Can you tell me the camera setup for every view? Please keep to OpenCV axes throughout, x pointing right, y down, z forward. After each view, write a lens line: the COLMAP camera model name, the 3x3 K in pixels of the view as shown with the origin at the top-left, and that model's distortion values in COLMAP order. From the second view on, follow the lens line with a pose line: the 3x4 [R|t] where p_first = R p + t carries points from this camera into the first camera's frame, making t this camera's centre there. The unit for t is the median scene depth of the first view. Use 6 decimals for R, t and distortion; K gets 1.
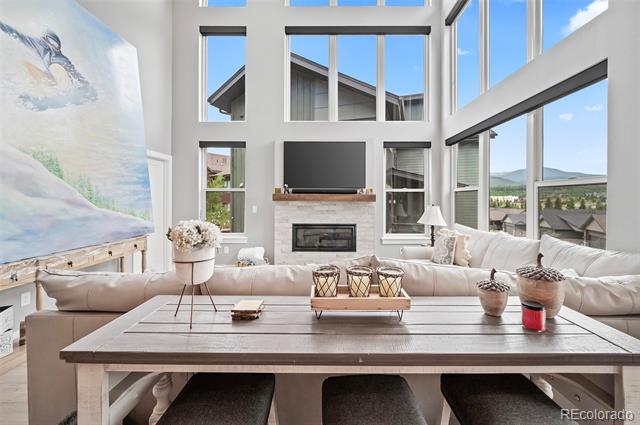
lens RADIAL K [[258.5, 0, 323.6], [0, 258.5, 198.0], [0, 0, 1]] dist [0.003519, -0.000498]
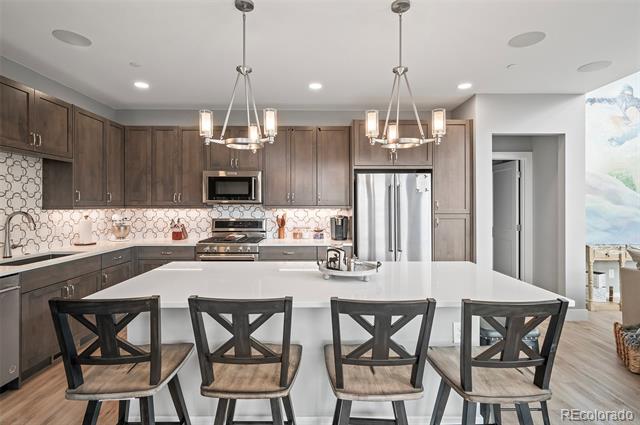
lens RADIAL K [[315.5, 0, 316.9], [0, 315.5, 204.7], [0, 0, 1]] dist [0.010294, 0.000624]
pose [[0.037115, -0.003325, -0.999305, 0.366007], [0.003716, 0.999988, -0.003189, -0.002374], [0.999304, -0.003595, 0.037127, -0.445448]]
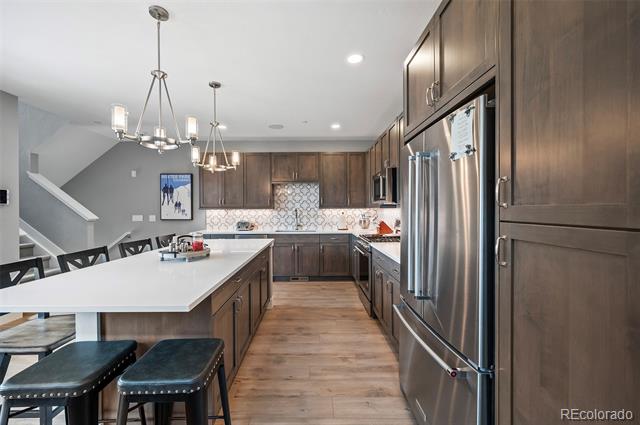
lens RADIAL K [[258.5, 0, 317.8], [0, 258.5, 211.3], [0, 0, 1]] dist [0.003519, -0.000498]
pose [[-0.999468, 0.002260, -0.032545, -0.330316], [0.002155, 0.999992, 0.003267, 0.011842], [0.032552, 0.003195, -0.999465, 0.113194]]
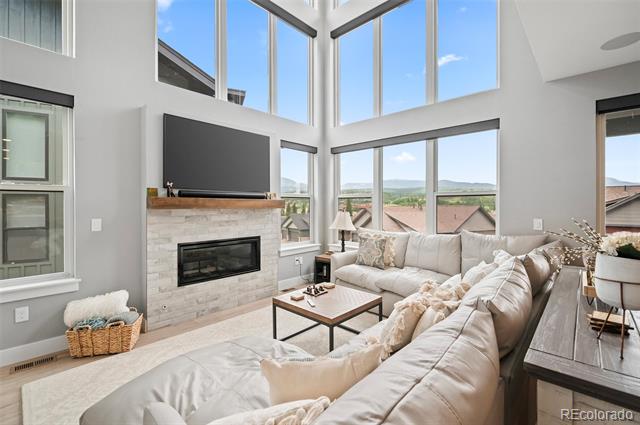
lens RADIAL K [[288.1, 0, 322.9], [0, 288.1, 207.8], [0, 0, 1]] dist [0.000781, -0.000129]
pose [[0.668567, -0.010013, 0.743584, -0.415428], [-0.000717, 0.999900, 0.014110, -0.001104], [-0.743651, -0.009966, 0.668493, 0.248919]]
